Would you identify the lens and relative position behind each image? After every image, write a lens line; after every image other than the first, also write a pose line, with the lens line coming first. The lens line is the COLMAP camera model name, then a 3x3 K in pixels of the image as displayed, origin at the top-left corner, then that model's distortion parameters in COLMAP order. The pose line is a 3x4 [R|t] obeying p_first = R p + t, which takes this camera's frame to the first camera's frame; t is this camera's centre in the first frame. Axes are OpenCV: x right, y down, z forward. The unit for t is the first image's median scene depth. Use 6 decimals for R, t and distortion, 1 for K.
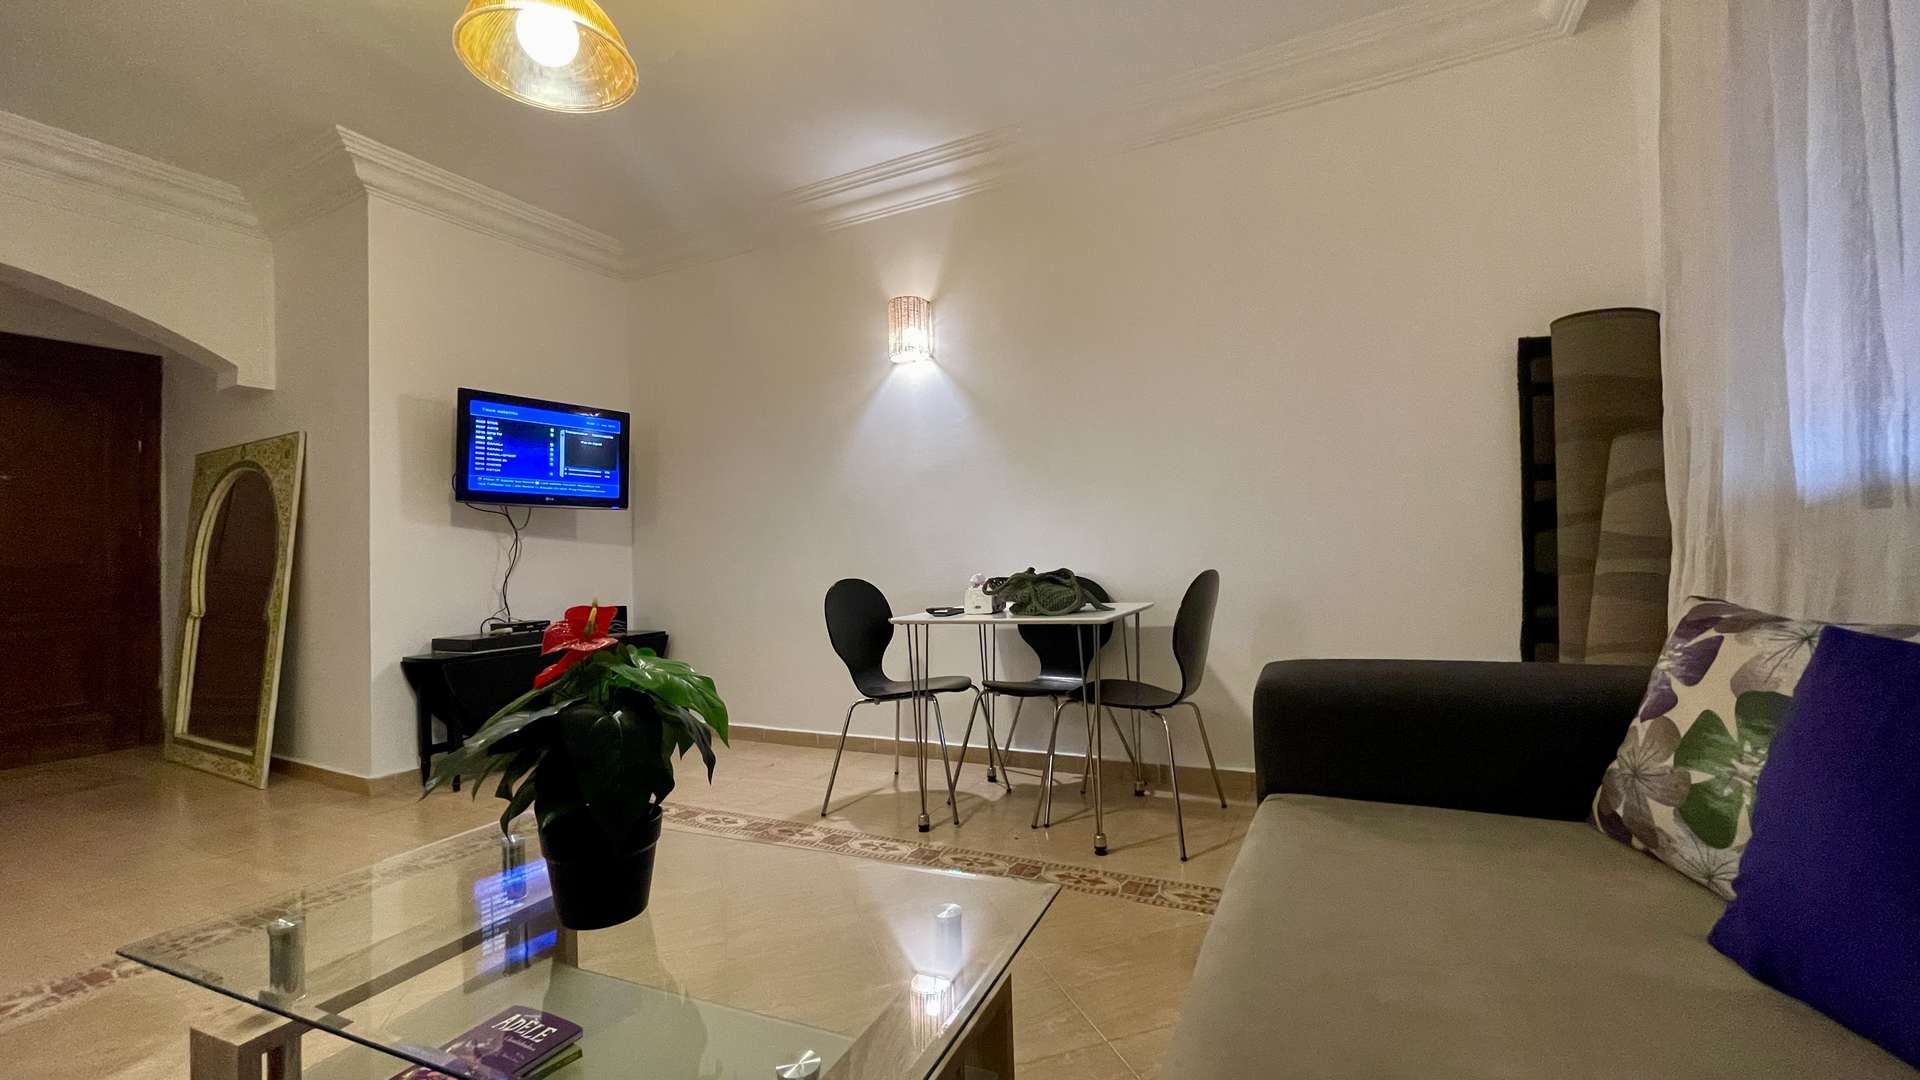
lens RADIAL K [[775.8, 0, 955.1], [0, 775.8, 537.1], [0, 0, 1]] dist [-0.002114, -0.000862]
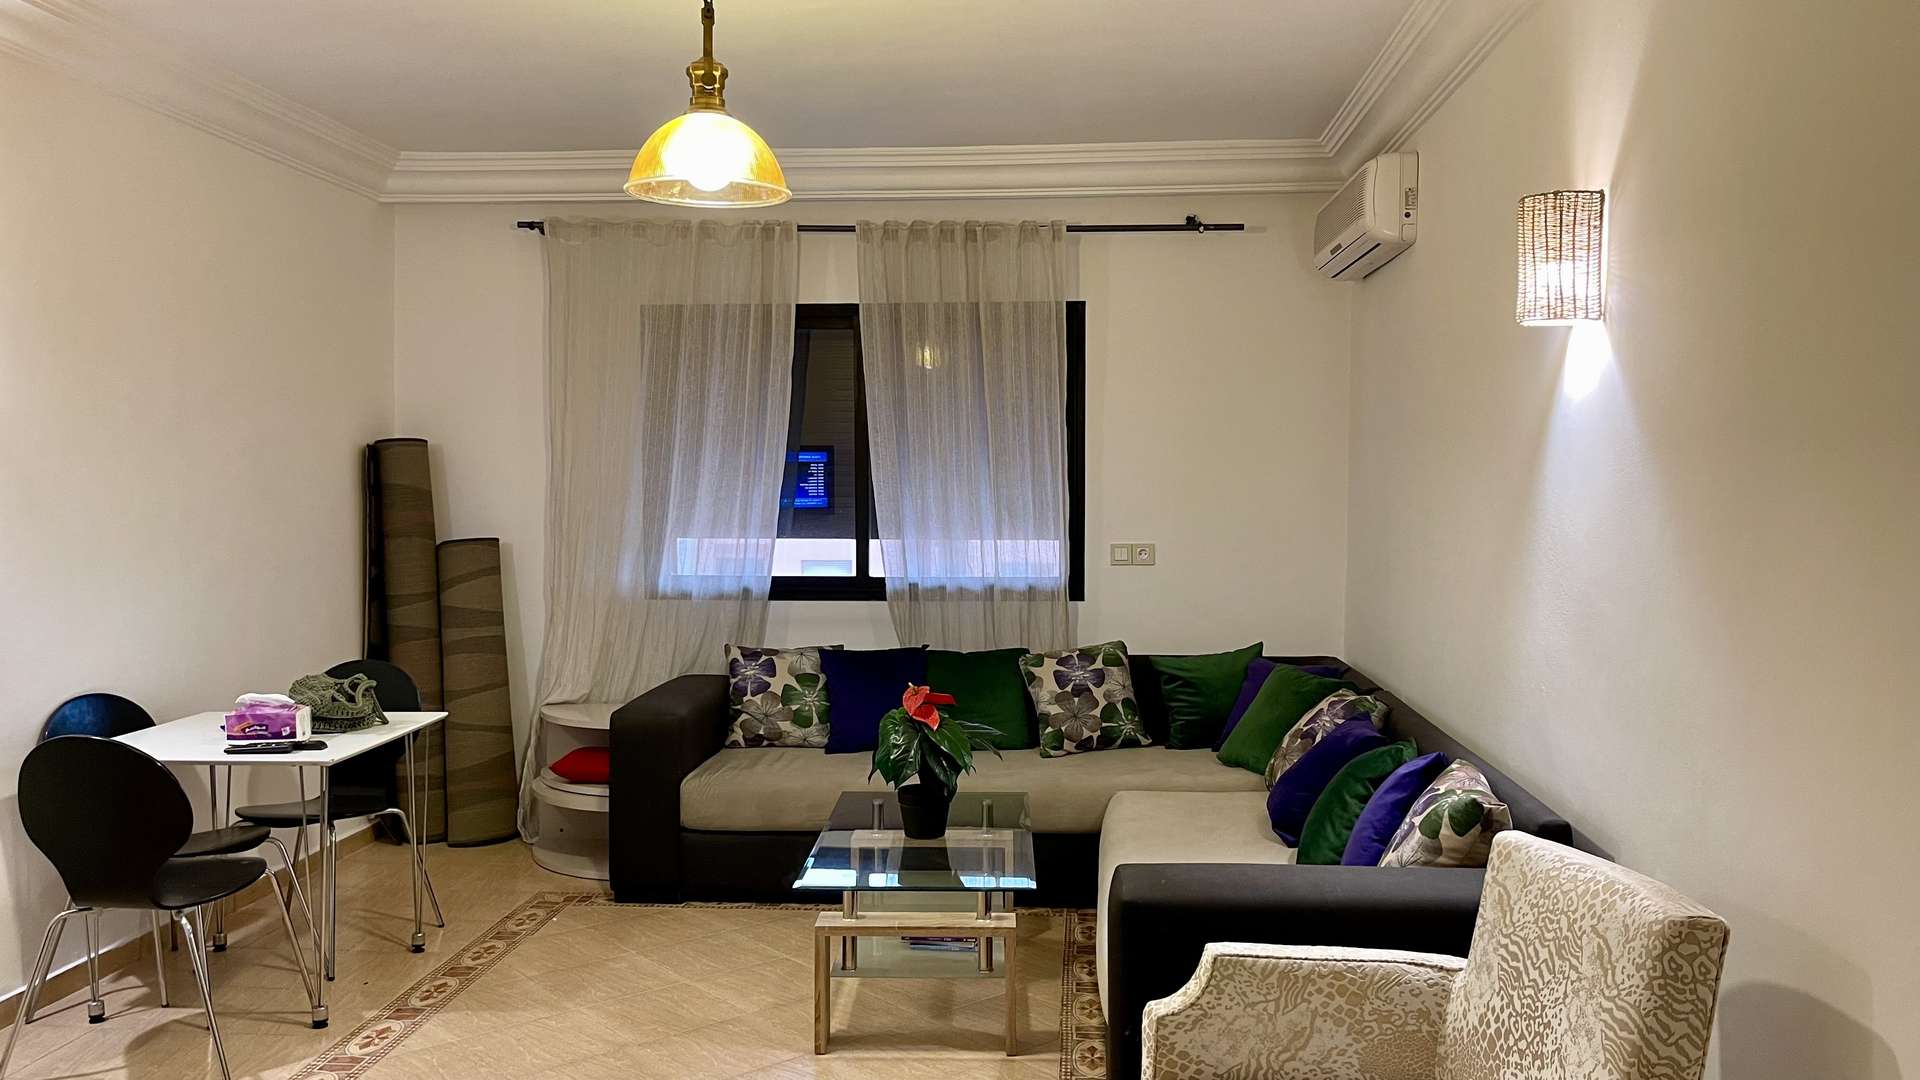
lens RADIAL K [[1445.2, 0, 960.9], [0, 1445.2, 547.2], [0, 0, 1]] dist [0.073004, -0.094183]
pose [[-0.368916, -0.006325, 0.929441, -1.431275], [-0.012730, 0.999917, 0.001752, -0.098756], [-0.929375, -0.011185, -0.368966, 0.829158]]
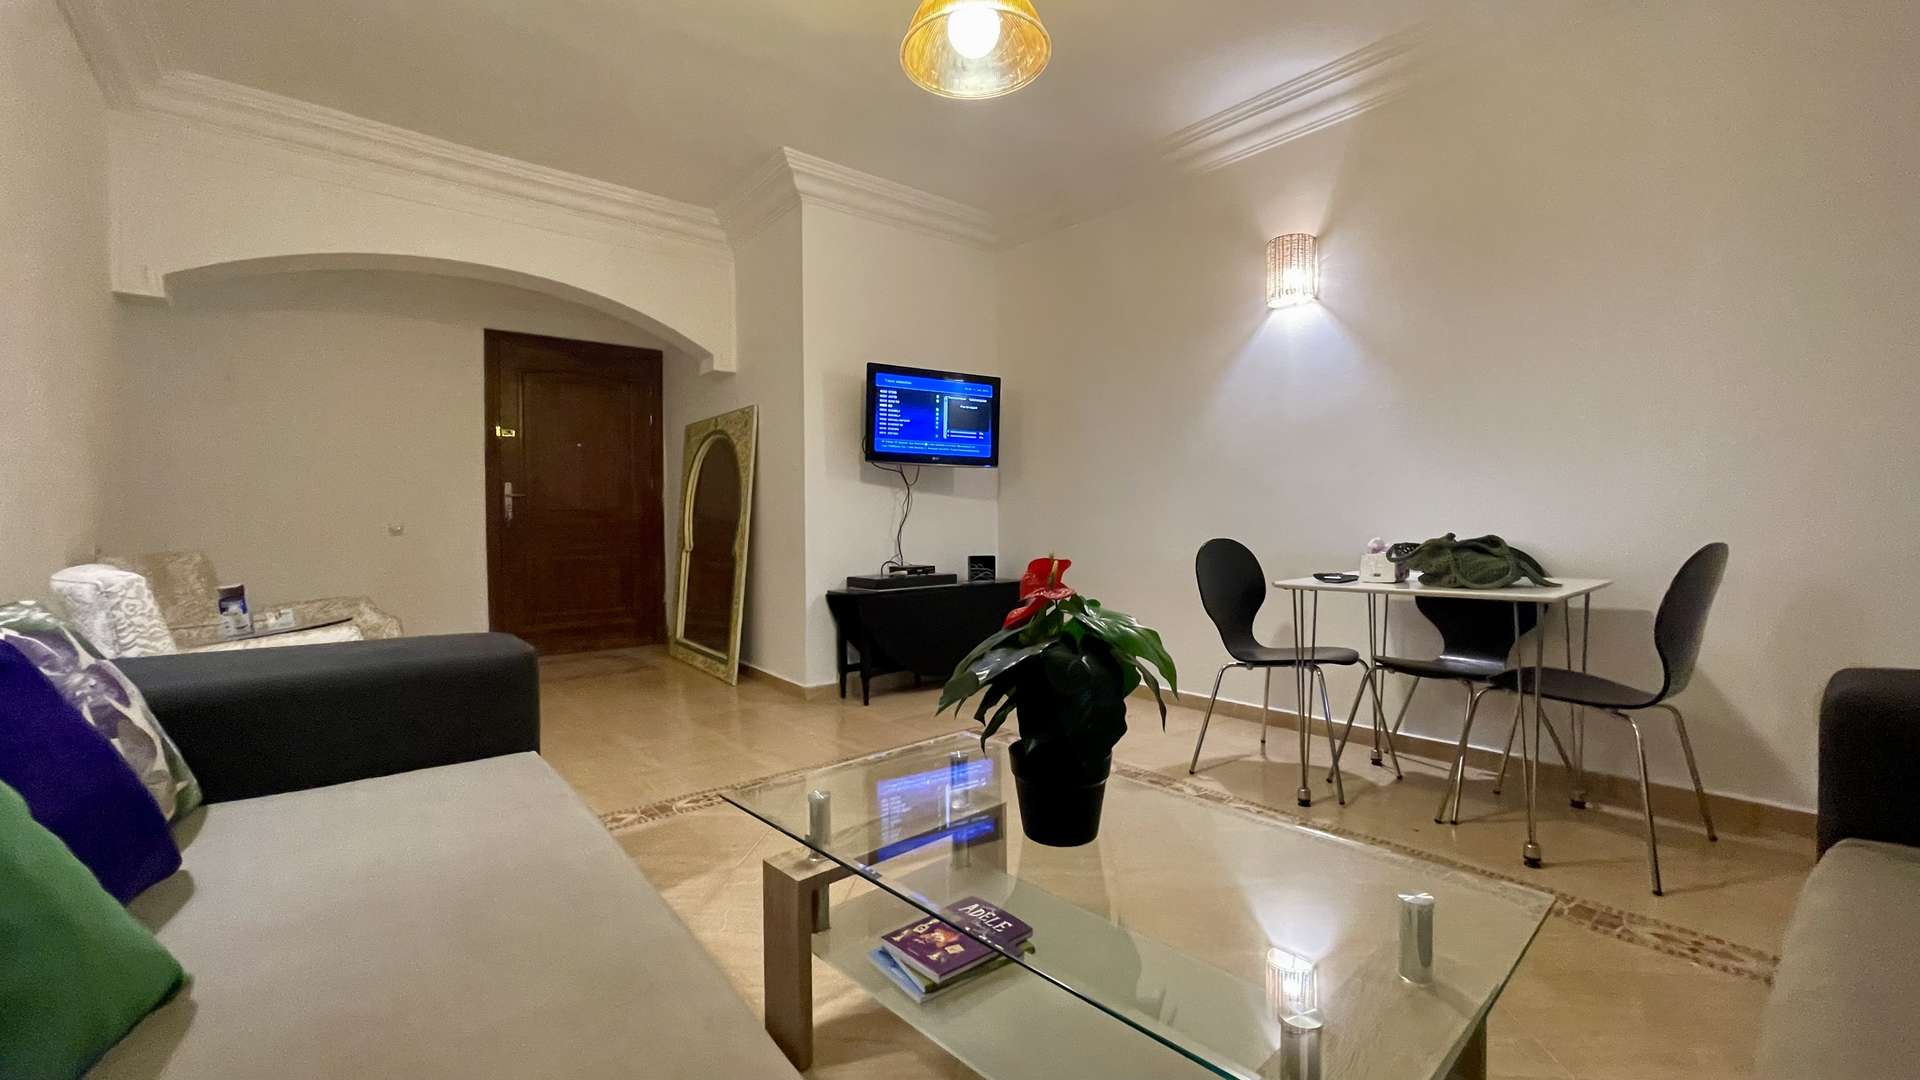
lens RADIAL K [[772.7, 0, 960.0], [0, 772.7, 540.0], [0, 0, 1]] dist [-0.000361, -0.000532]
pose [[0.916807, 0.034321, -0.397852, -0.053486], [-0.010304, 0.998001, 0.062349, -0.001773], [0.399197, -0.053063, 0.915328, -0.019316]]
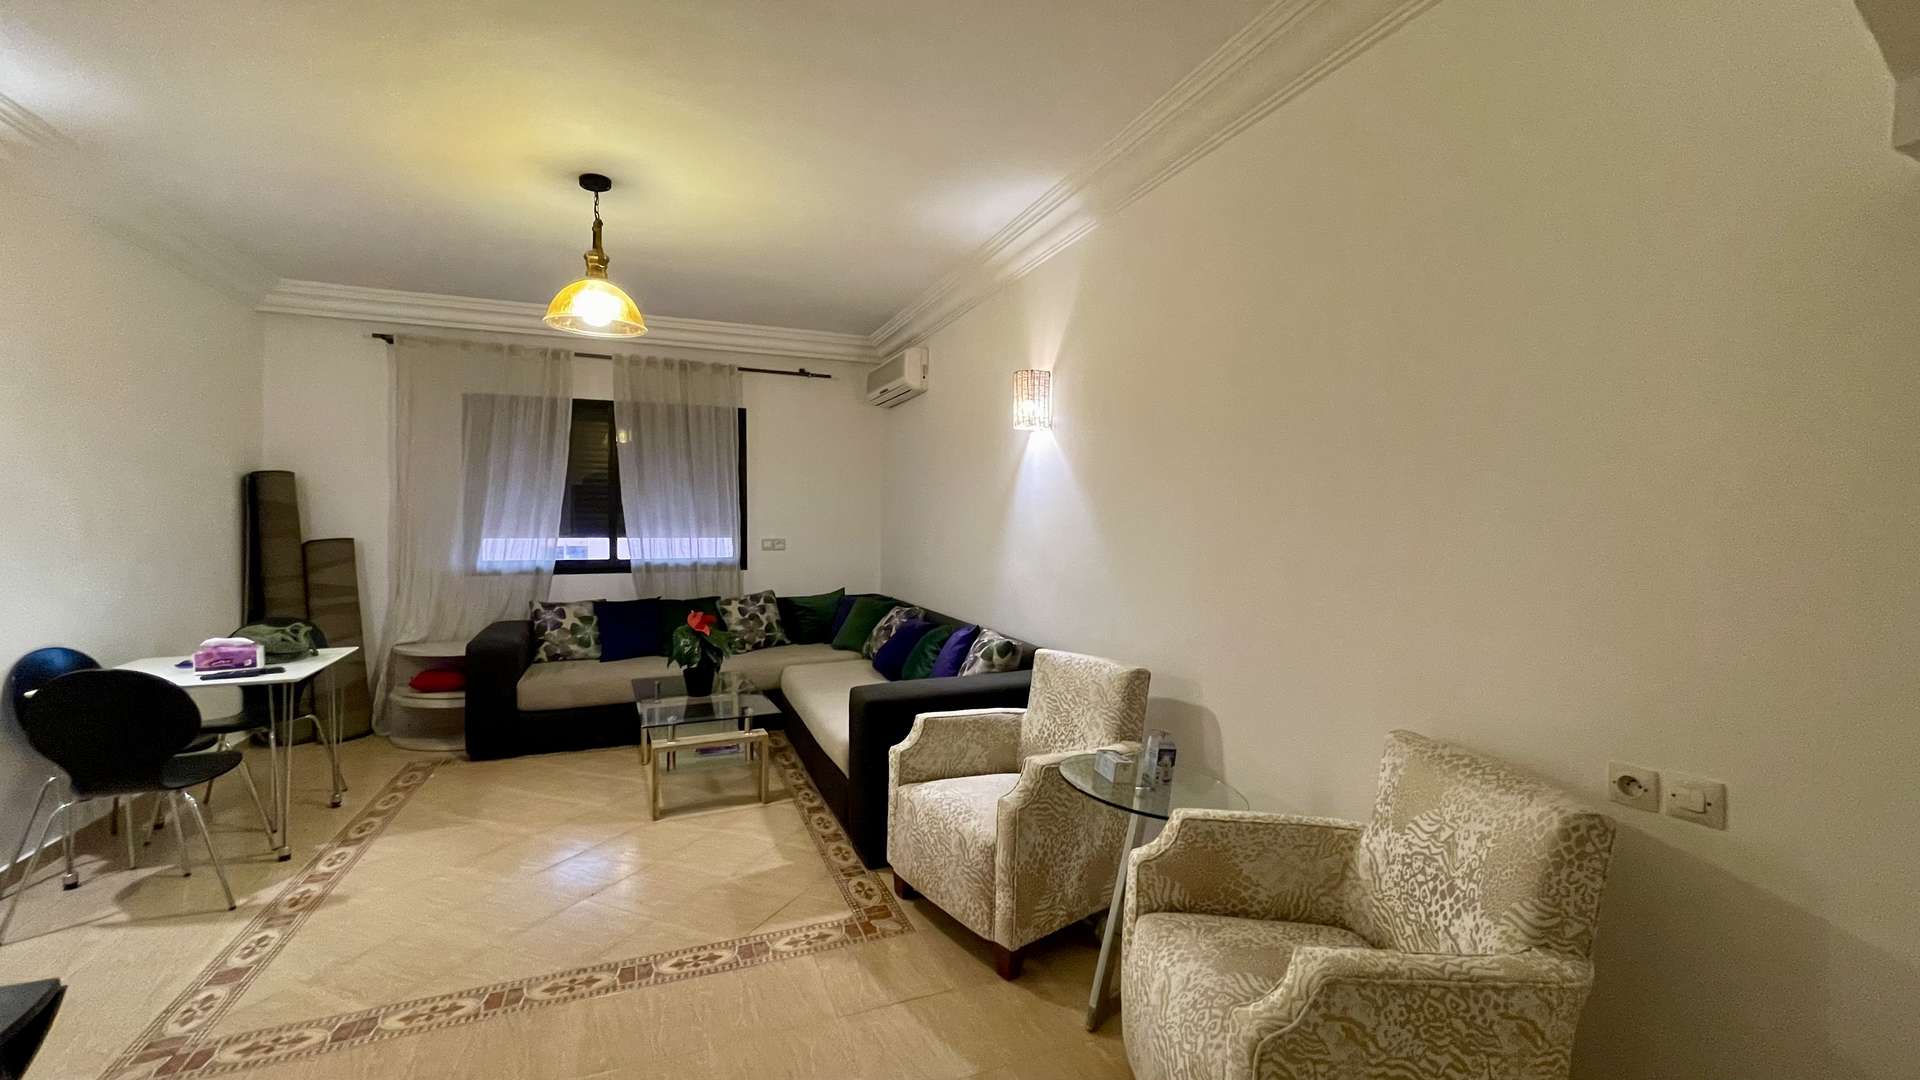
lens RADIAL K [[775.8, 0, 955.1], [0, 775.8, 537.1], [0, 0, 1]] dist [-0.002114, -0.000862]
pose [[-0.747764, 0.018947, 0.663694, -1.354841], [0.004181, 0.999707, -0.023828, -0.059257], [-0.663951, -0.015043, -0.747624, 1.052579]]
